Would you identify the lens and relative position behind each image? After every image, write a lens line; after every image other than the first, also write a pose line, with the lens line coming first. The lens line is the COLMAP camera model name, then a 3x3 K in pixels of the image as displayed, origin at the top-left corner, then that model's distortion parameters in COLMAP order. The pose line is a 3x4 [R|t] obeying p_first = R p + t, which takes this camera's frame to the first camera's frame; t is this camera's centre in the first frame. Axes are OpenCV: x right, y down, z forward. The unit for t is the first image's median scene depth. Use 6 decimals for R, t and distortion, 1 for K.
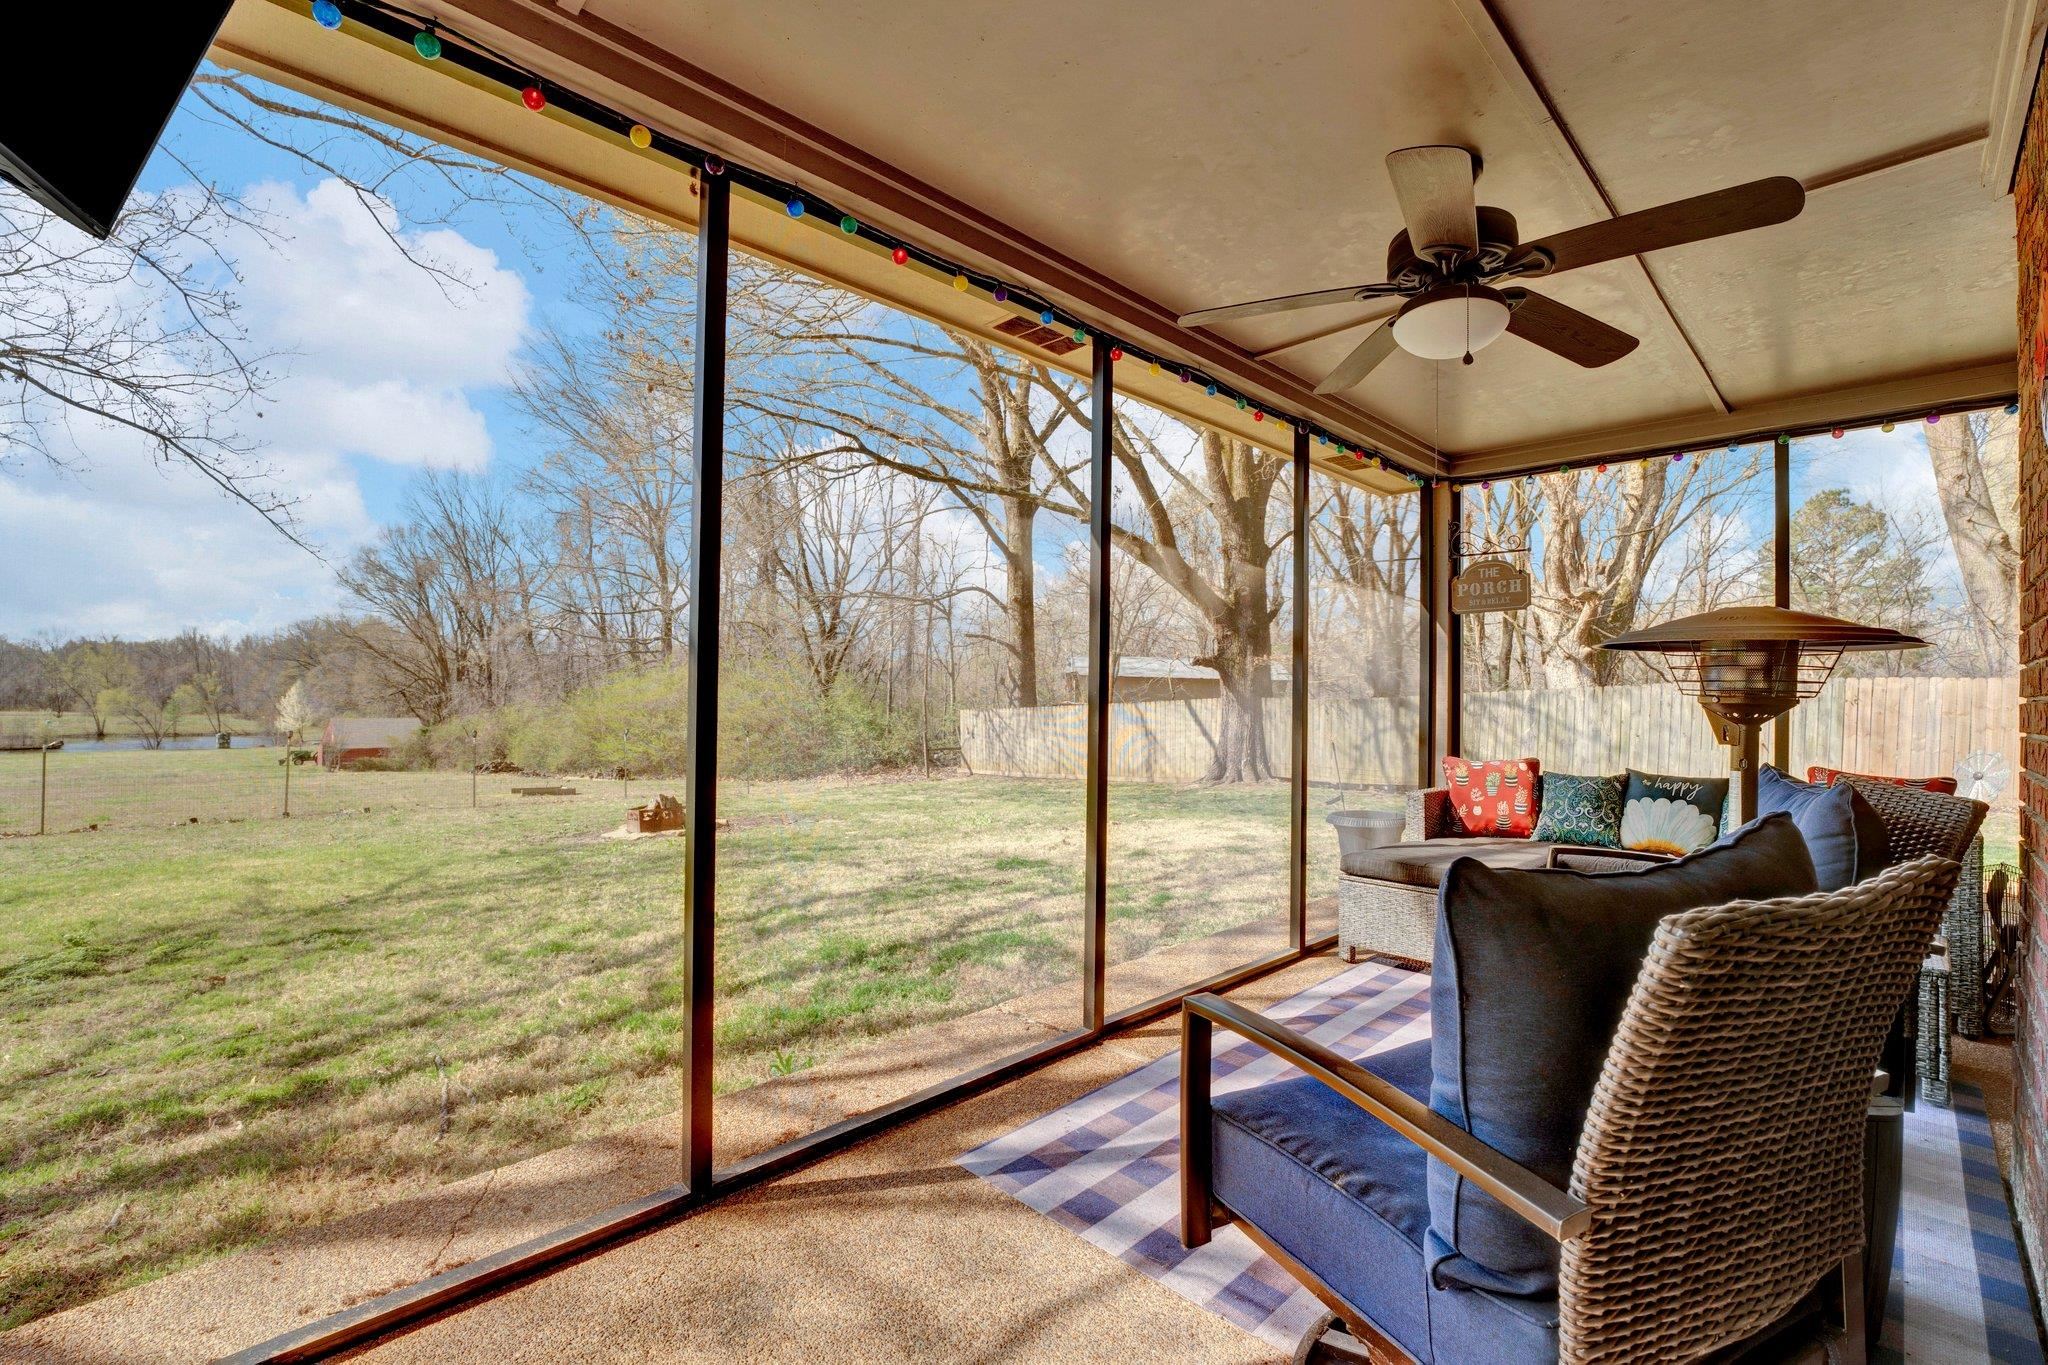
lens RADIAL K [[904.0, 0, 1021.3], [0, 904.0, 703.3], [0, 0, 1]] dist [-0.007096, 0.000665]
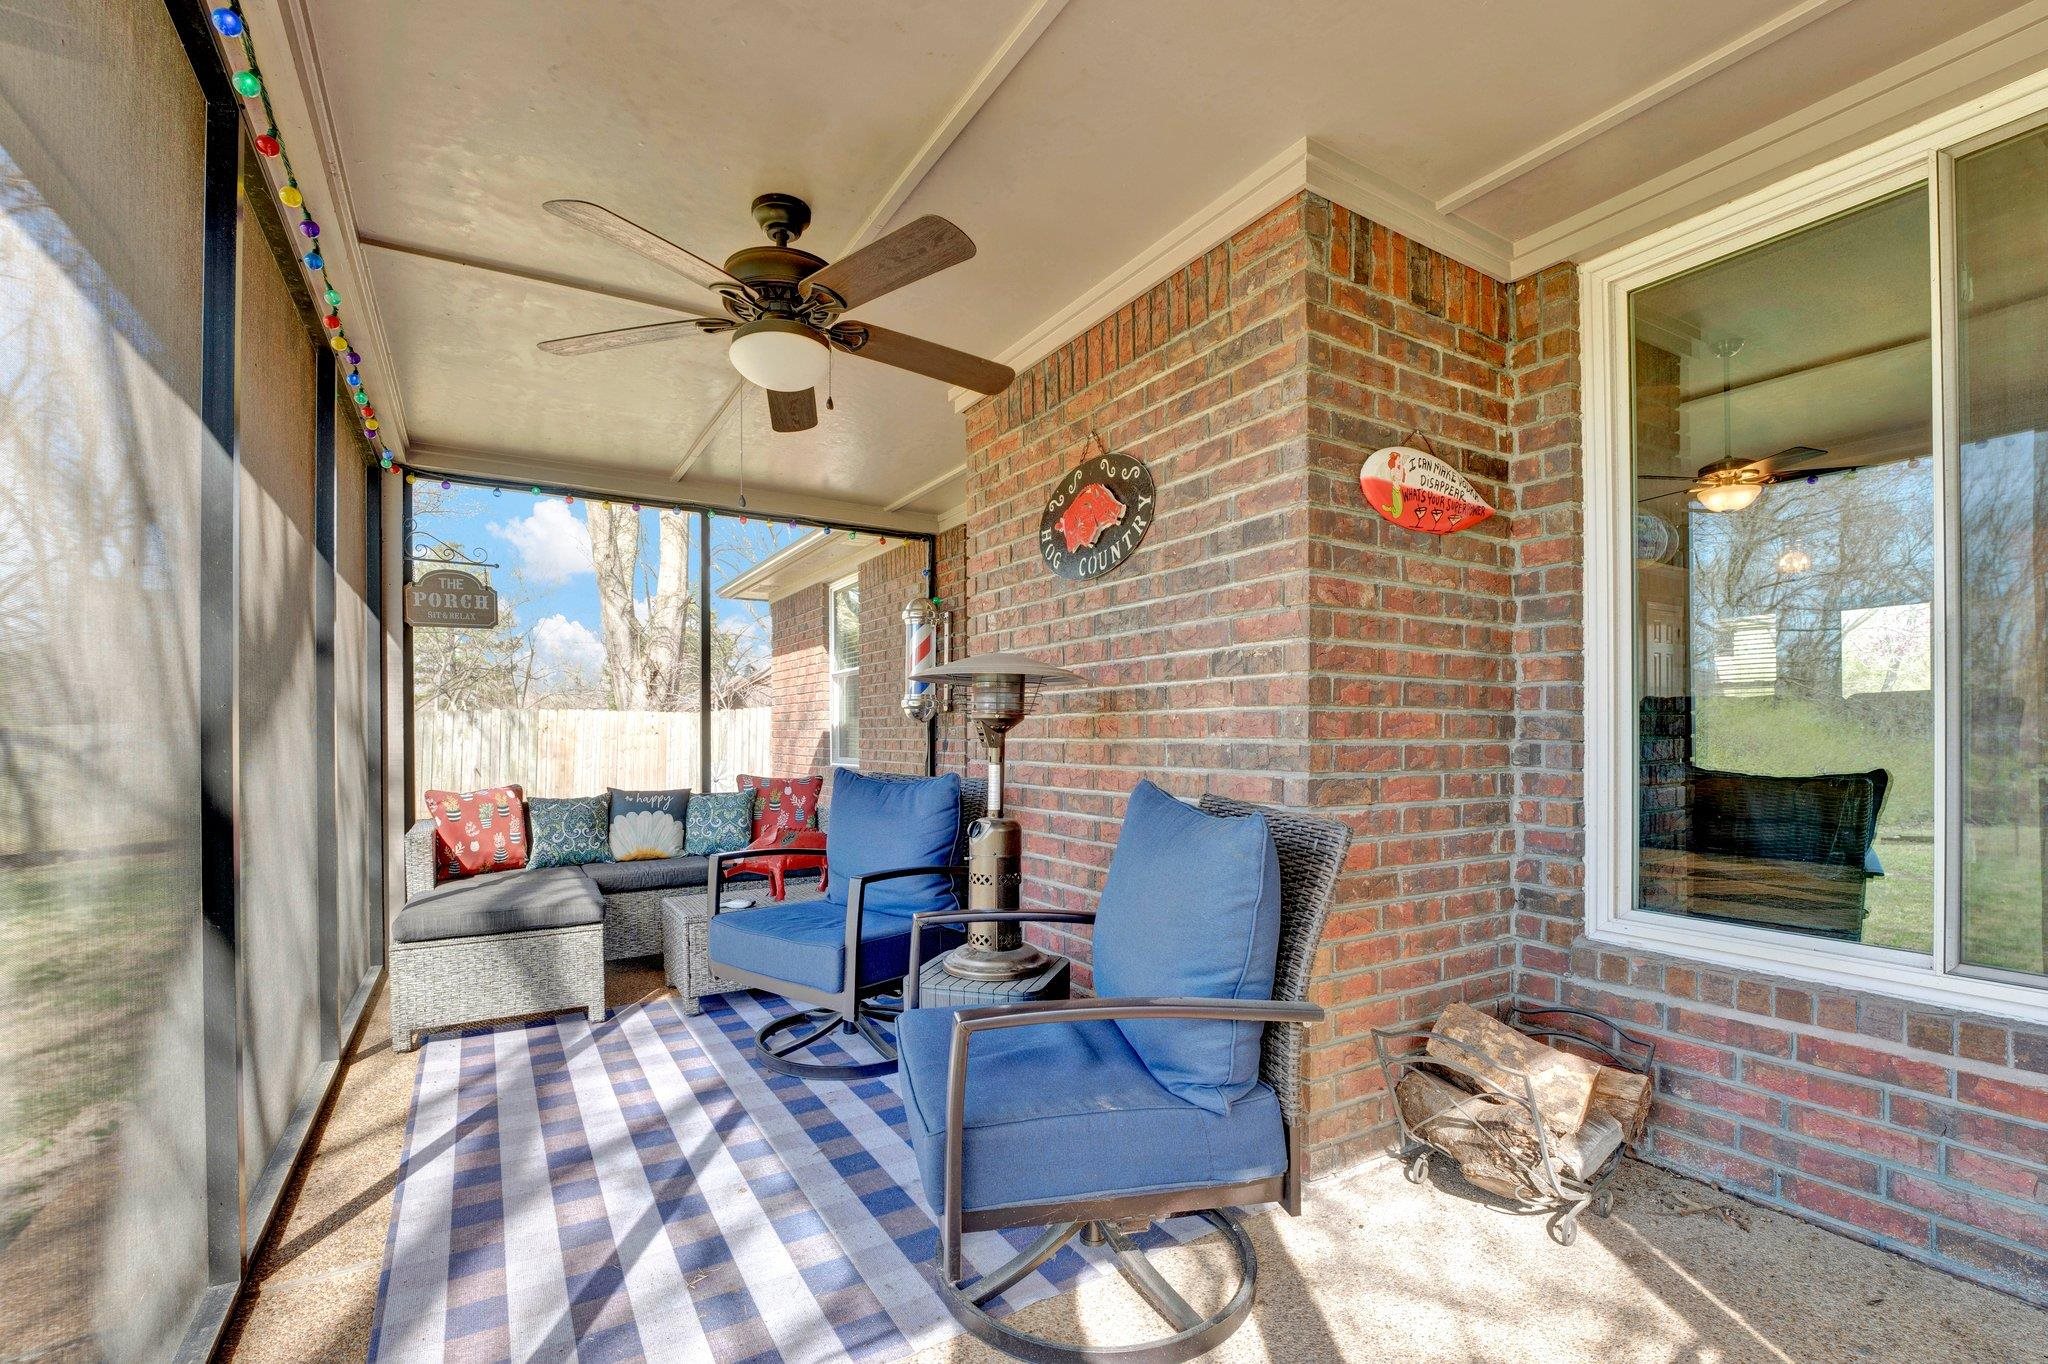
lens RADIAL K [[922.5, 0, 1017.4], [0, 922.5, 743.4], [0, 0, 1]] dist [-0.001937, 0.000109]
pose [[0.225575, -0.020147, 0.974017, -0.282048], [0.011614, 0.999771, 0.017990, 0.005454], [-0.974157, 0.007255, 0.225757, 0.270681]]
